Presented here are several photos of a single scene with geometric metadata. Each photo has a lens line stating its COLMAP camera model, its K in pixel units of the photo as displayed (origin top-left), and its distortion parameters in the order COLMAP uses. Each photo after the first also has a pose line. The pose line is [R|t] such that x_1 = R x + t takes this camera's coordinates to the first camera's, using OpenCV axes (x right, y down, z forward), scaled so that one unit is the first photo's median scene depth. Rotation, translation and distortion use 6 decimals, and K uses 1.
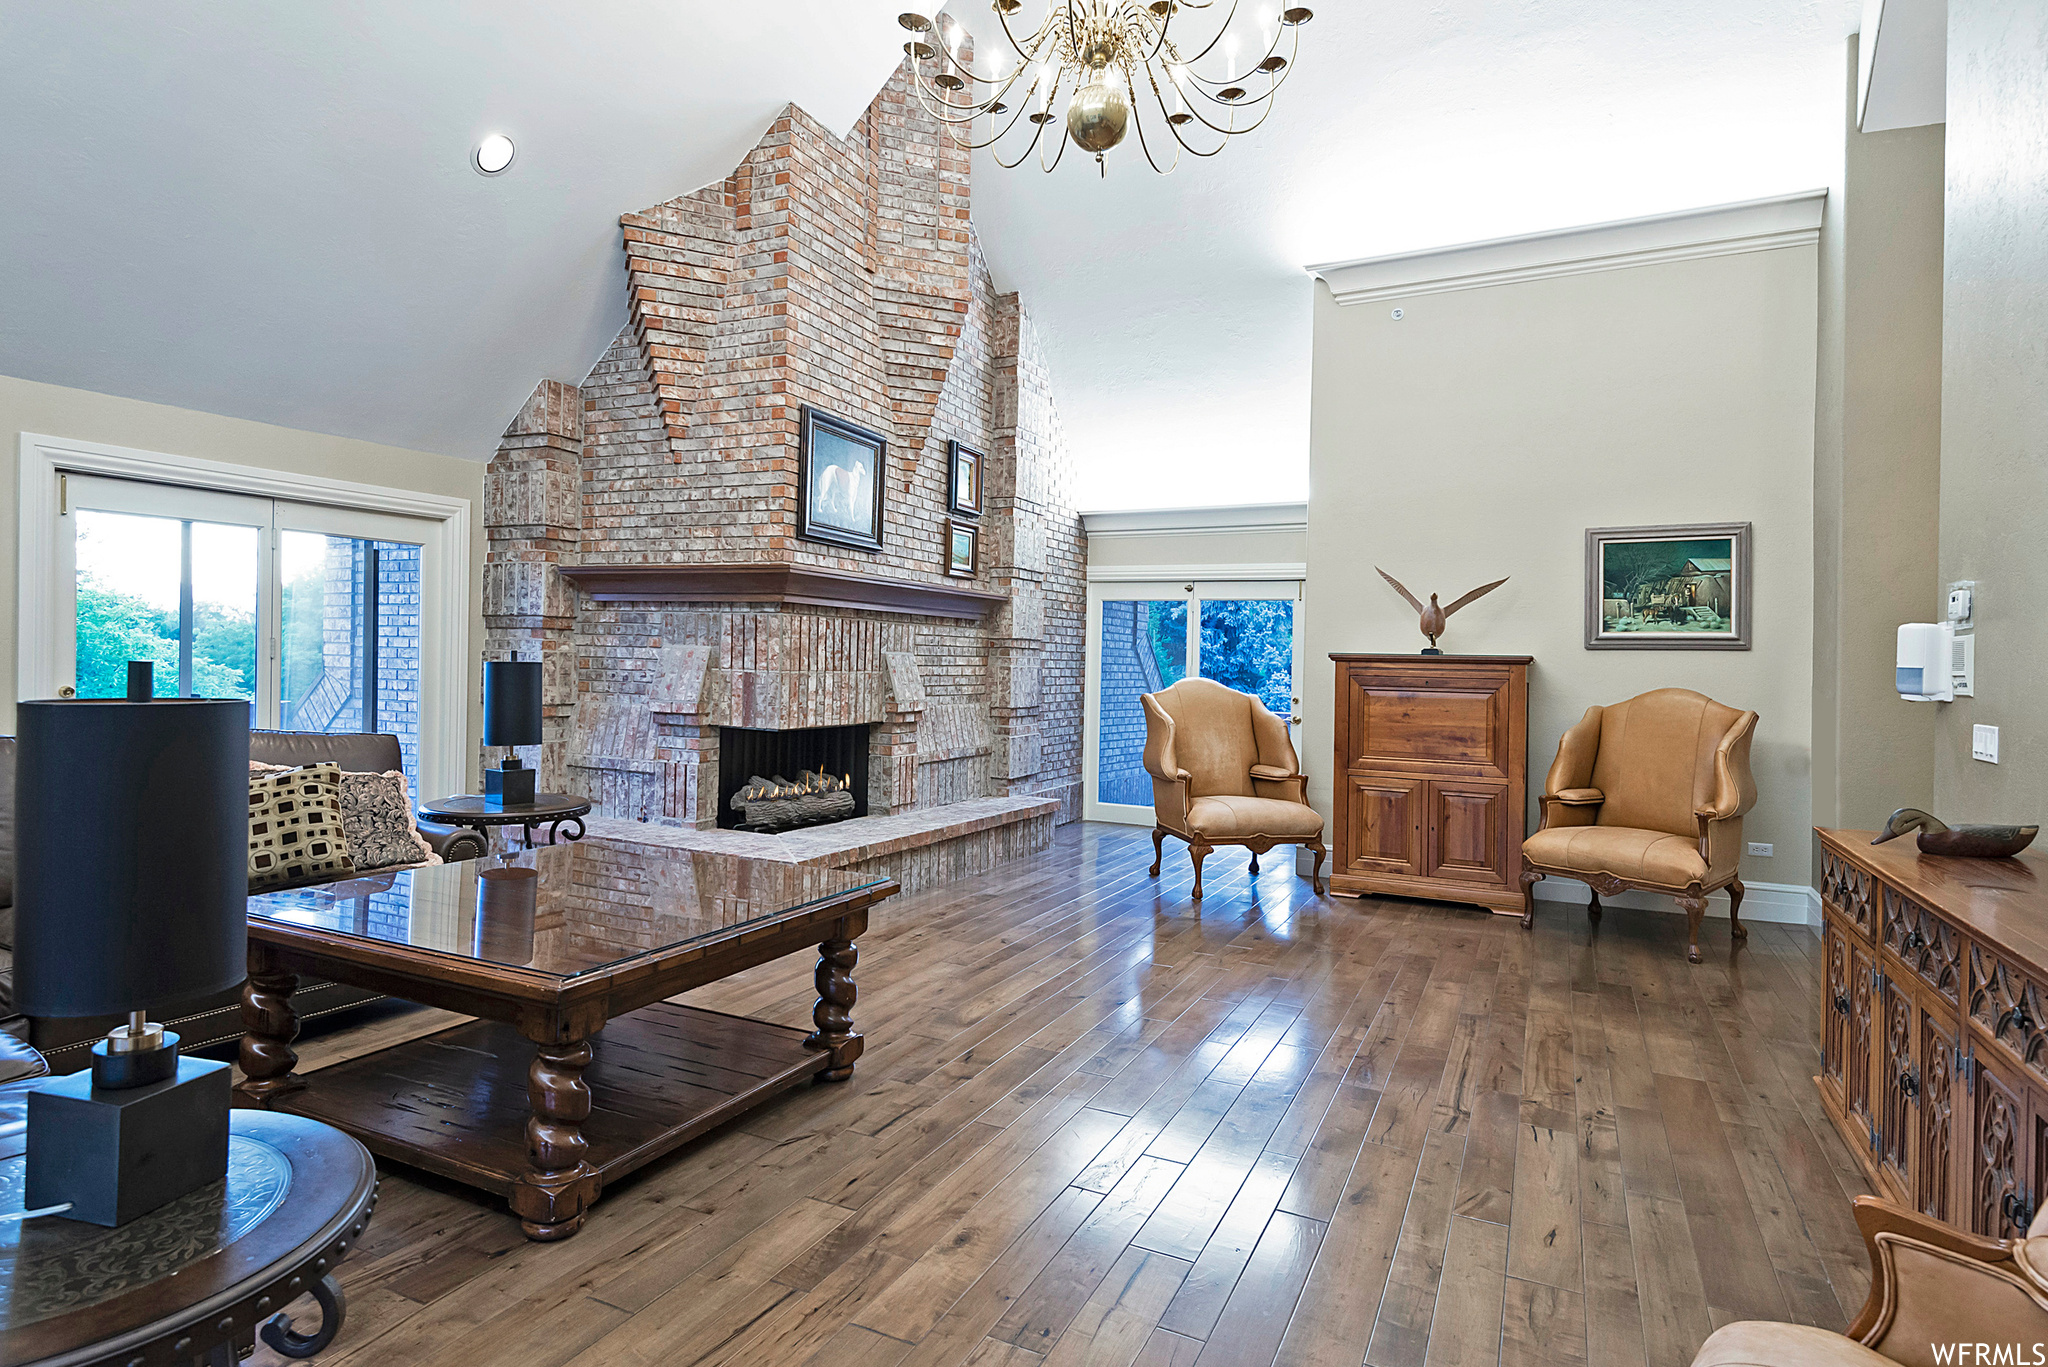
lens RADIAL K [[1116.2, 0, 1027.5], [0, 1116.2, 652.0], [0, 0, 1]] dist [0.043770, -0.000013]
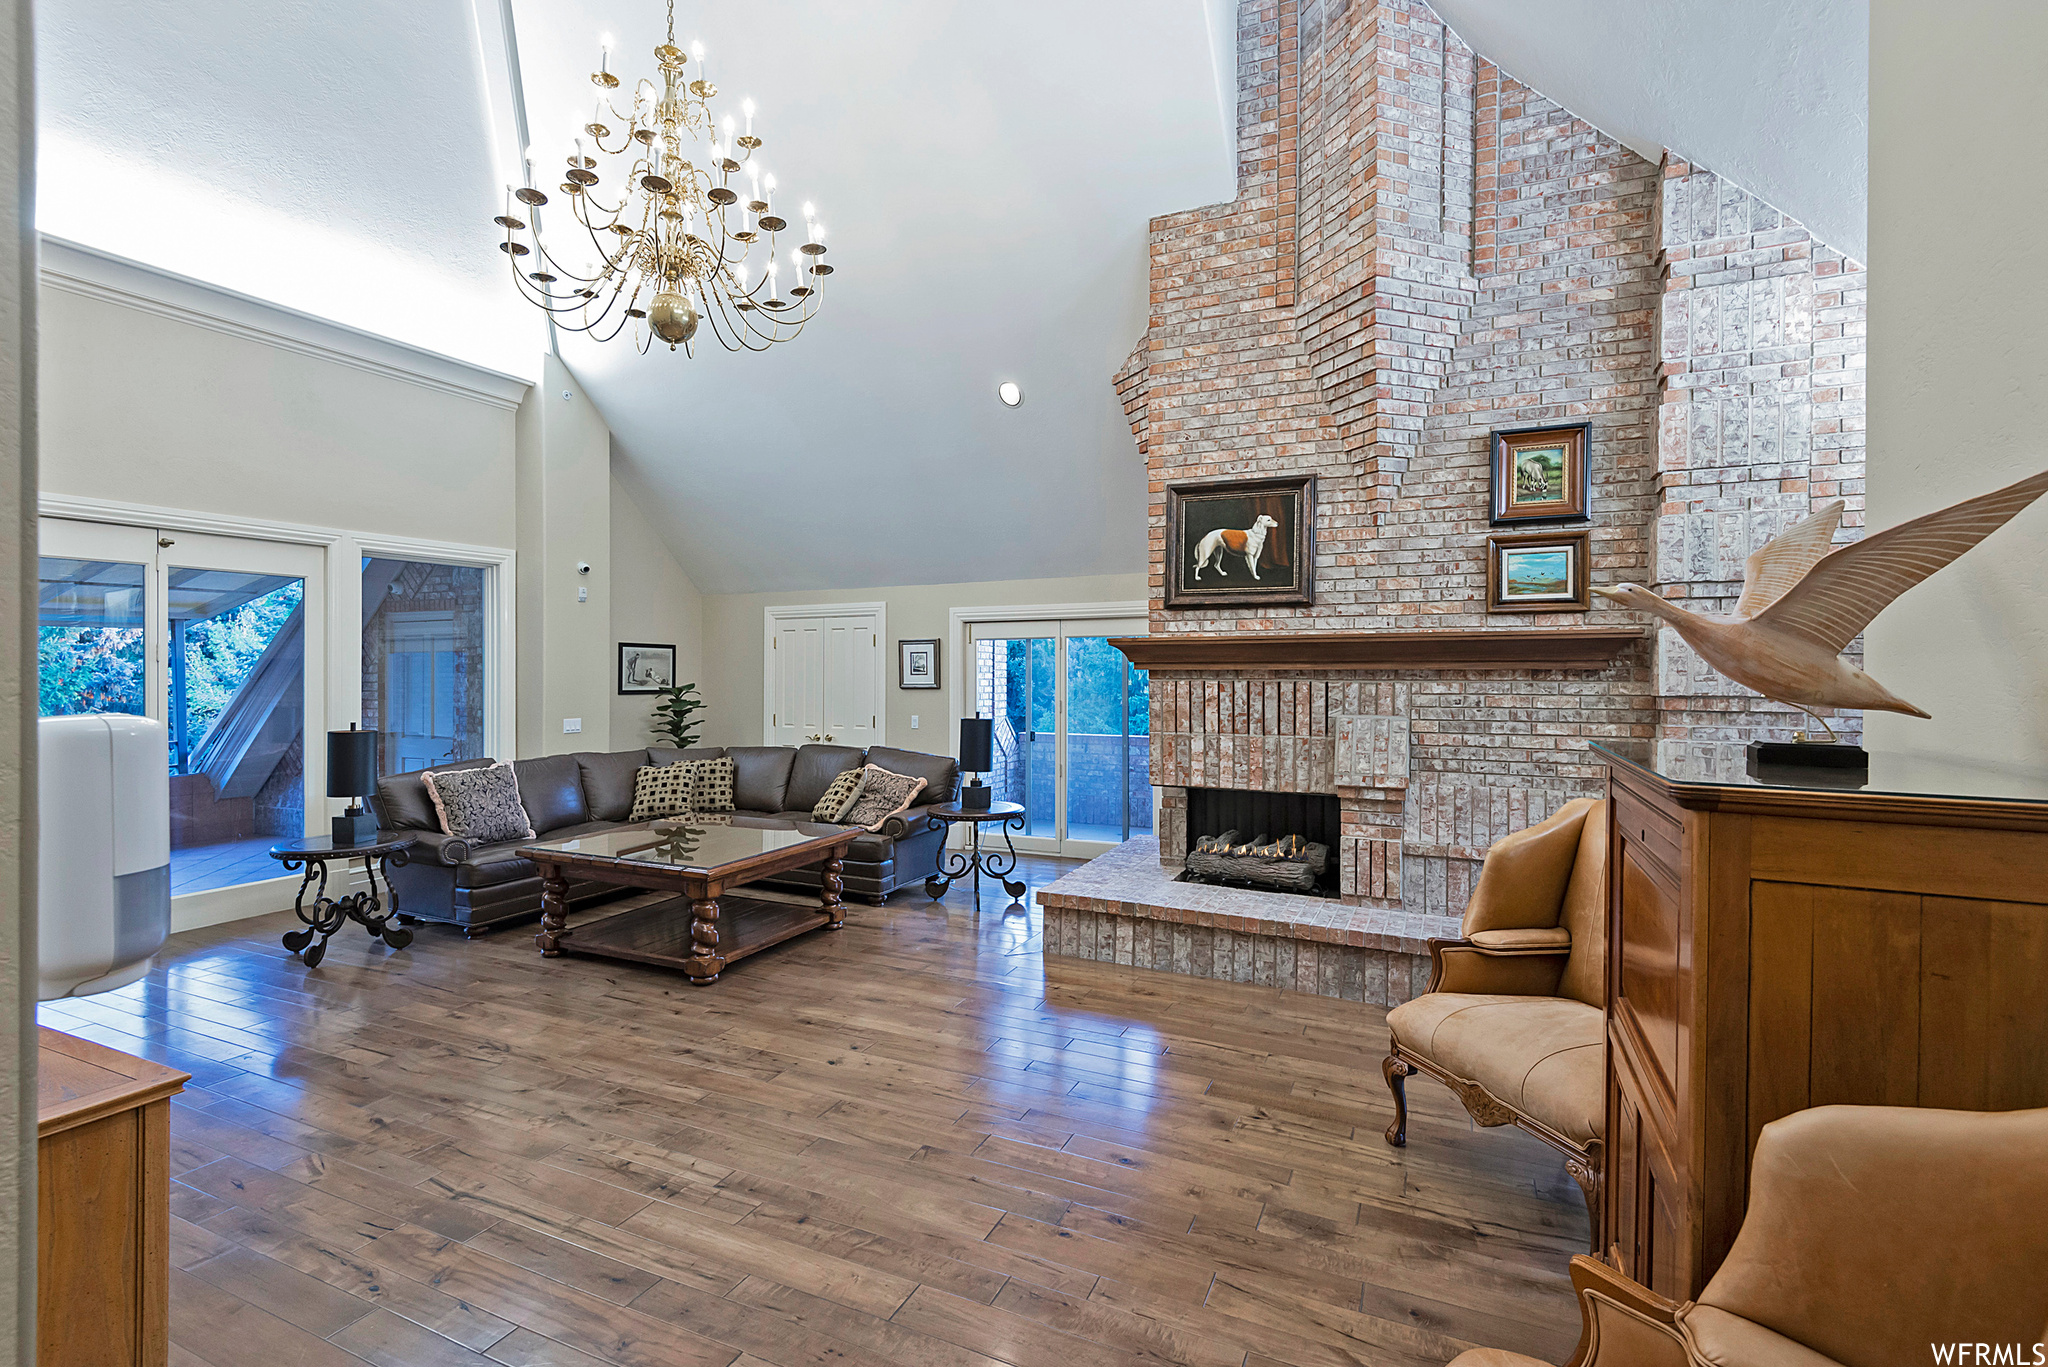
lens RADIAL K [[951.1, 0, 1016.1], [0, 951.1, 673.9], [0, 0, 1]] dist [0.026788, -0.000283]
pose [[-0.000131, -0.019720, -0.999806, 0.656724], [0.005922, 0.999788, -0.019720, -0.020241], [0.999982, -0.005923, -0.000014, 0.786316]]
